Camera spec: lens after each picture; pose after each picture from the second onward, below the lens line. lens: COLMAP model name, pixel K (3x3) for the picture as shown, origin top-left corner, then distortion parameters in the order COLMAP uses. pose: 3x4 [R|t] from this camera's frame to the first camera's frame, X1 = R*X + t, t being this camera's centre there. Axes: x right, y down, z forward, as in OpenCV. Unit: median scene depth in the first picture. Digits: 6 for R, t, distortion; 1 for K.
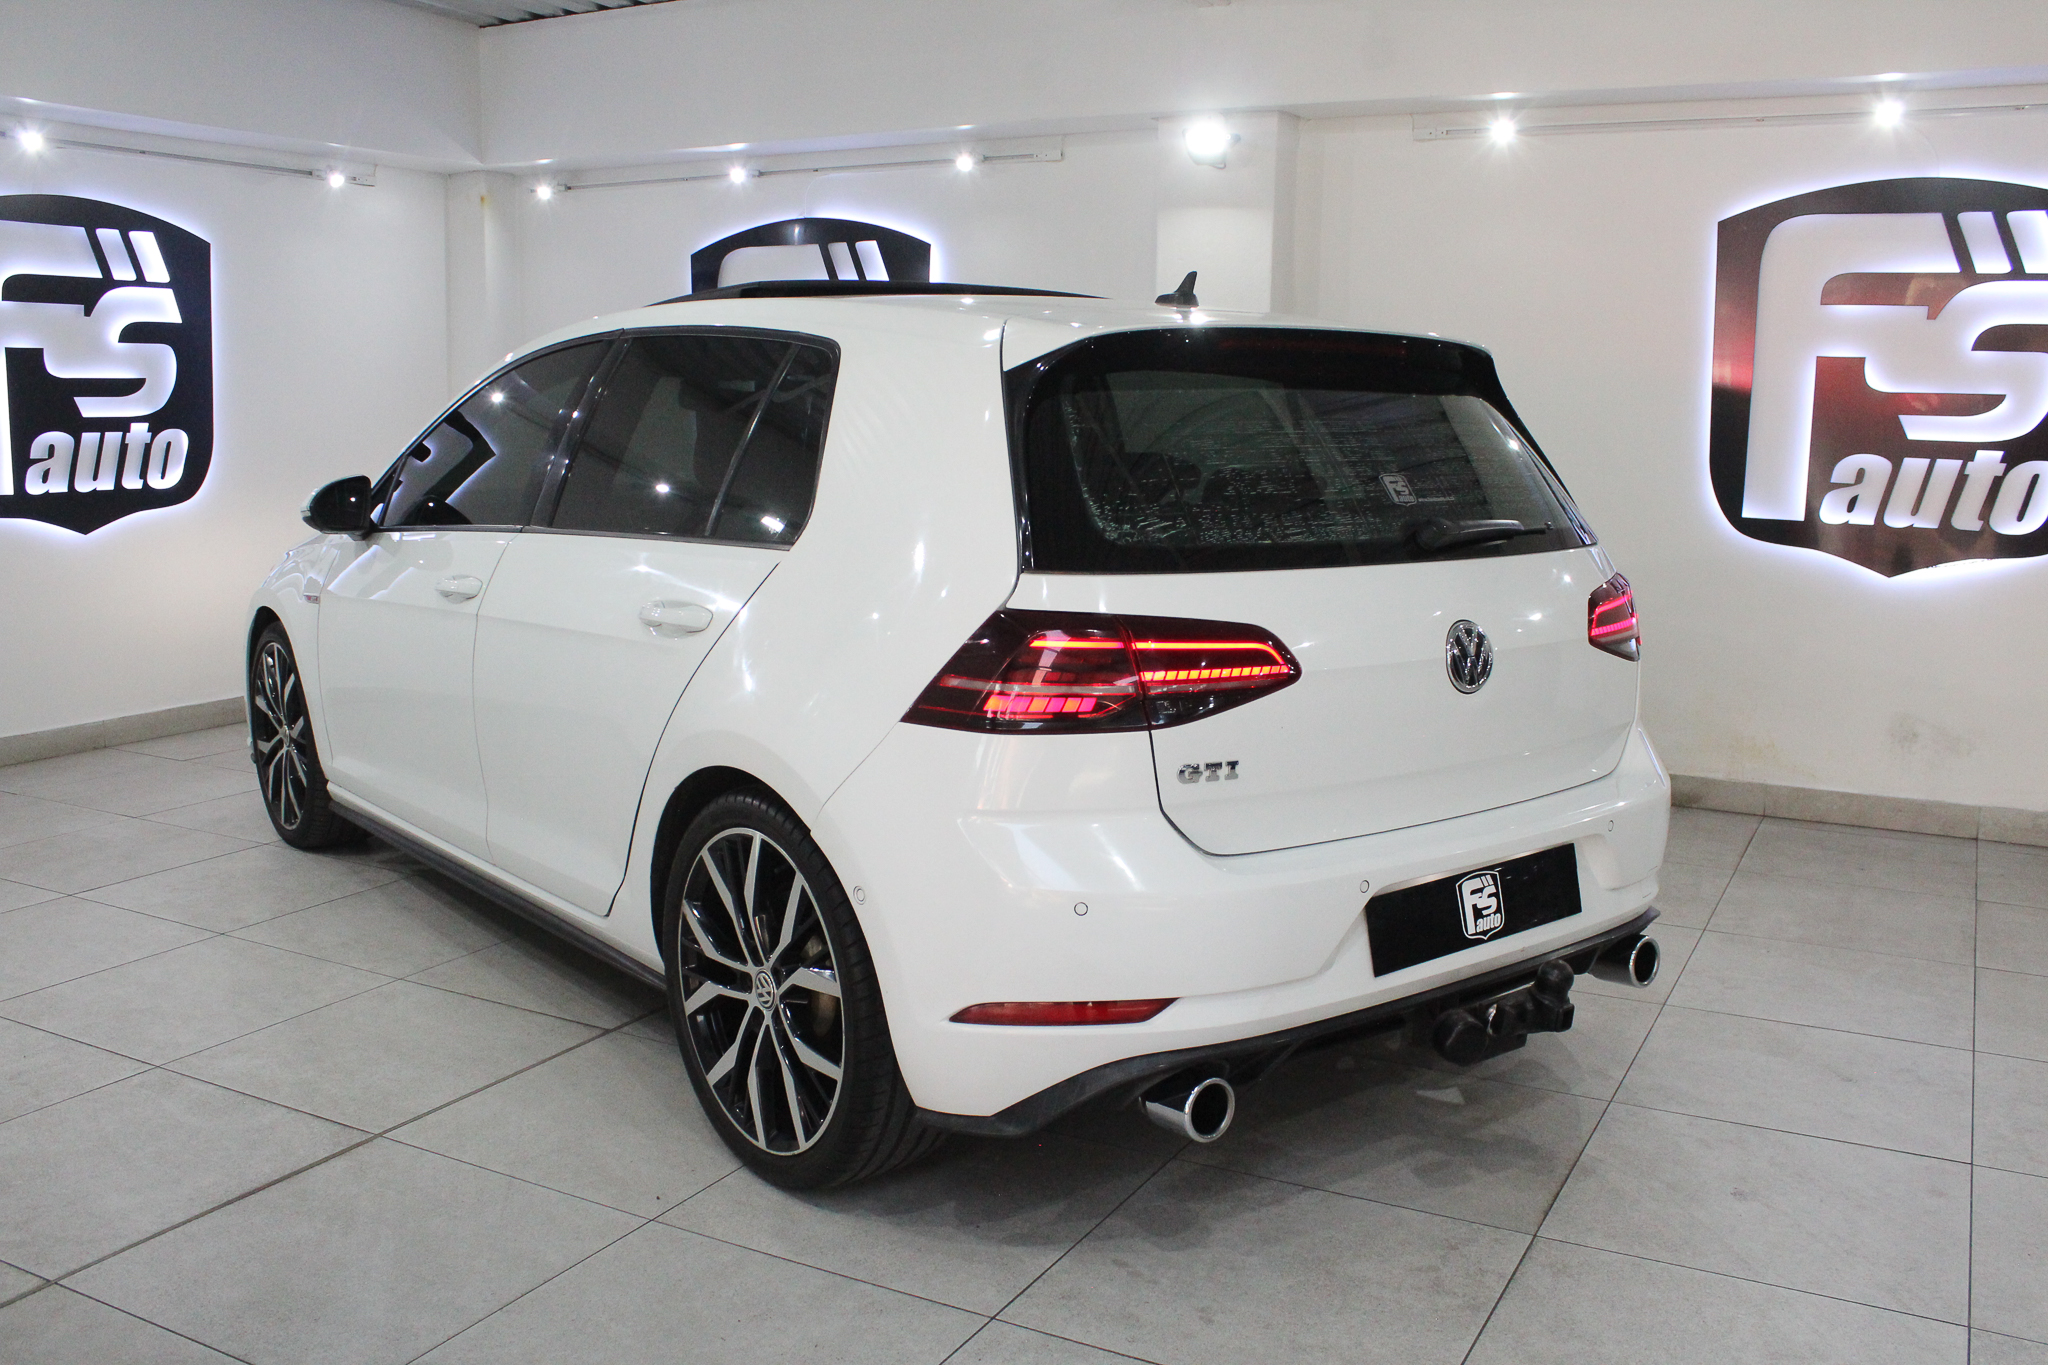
lens RADIAL K [[1742.4, 0, 1019.1], [0, 1742.4, 684.1], [0, 0, 1]] dist [-0.139001, 0.087460]
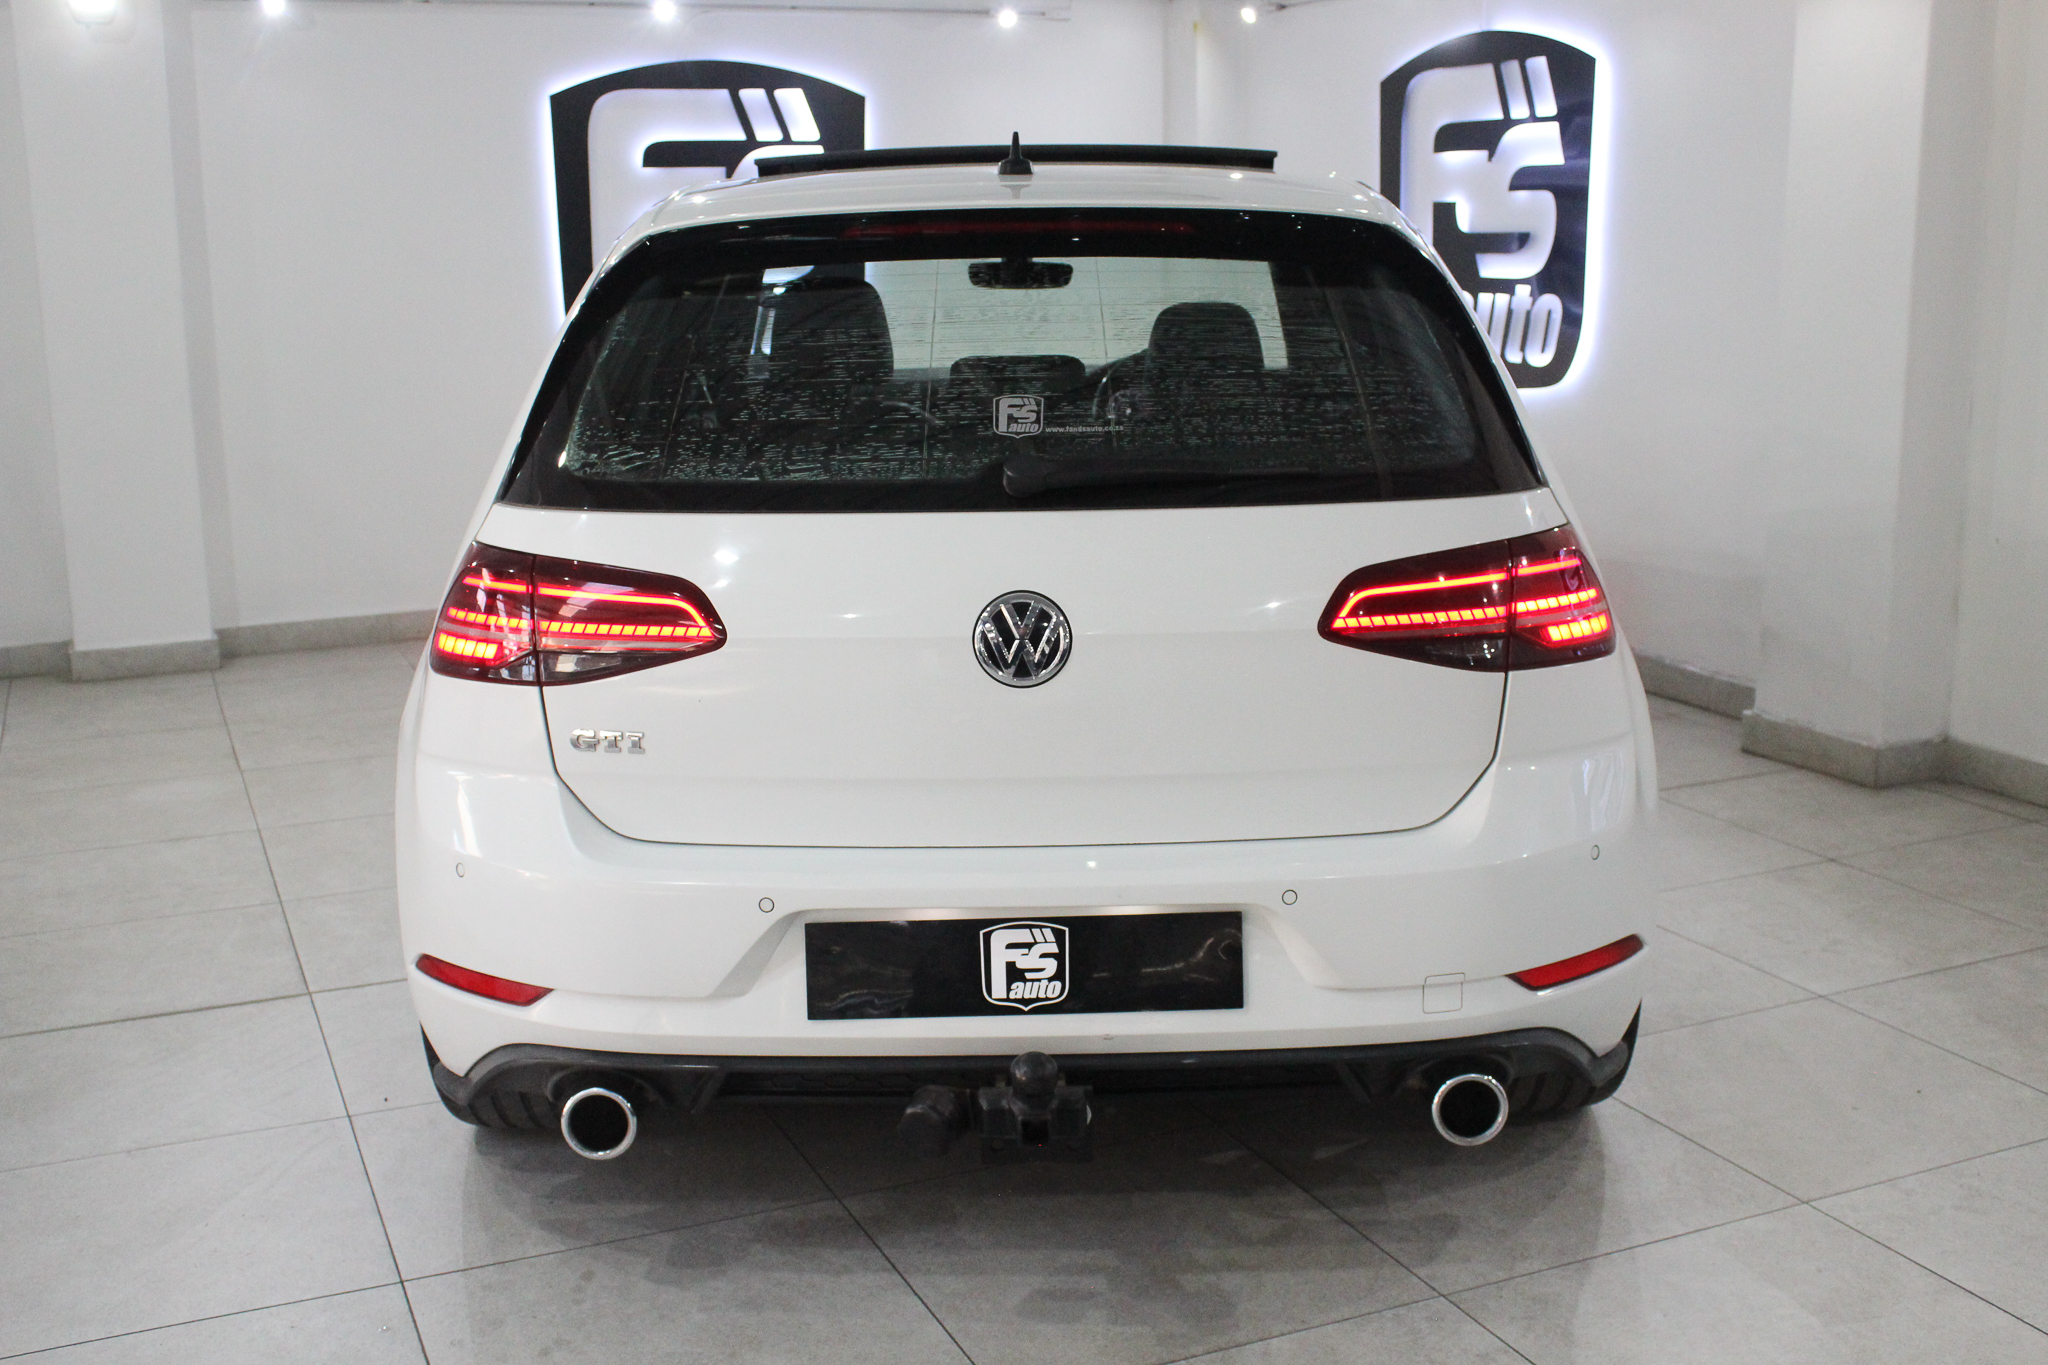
lens RADIAL K [[2093.2, 0, 1059.1], [0, 2093.2, 669.0], [0, 0, 1]] dist [-0.083594, 0.000000]
pose [[0.800074, 0.102832, -0.591022, 0.804774], [-0.076242, 0.994640, 0.069848, -0.067466], [0.595037, -0.010823, 0.803626, 0.261008]]
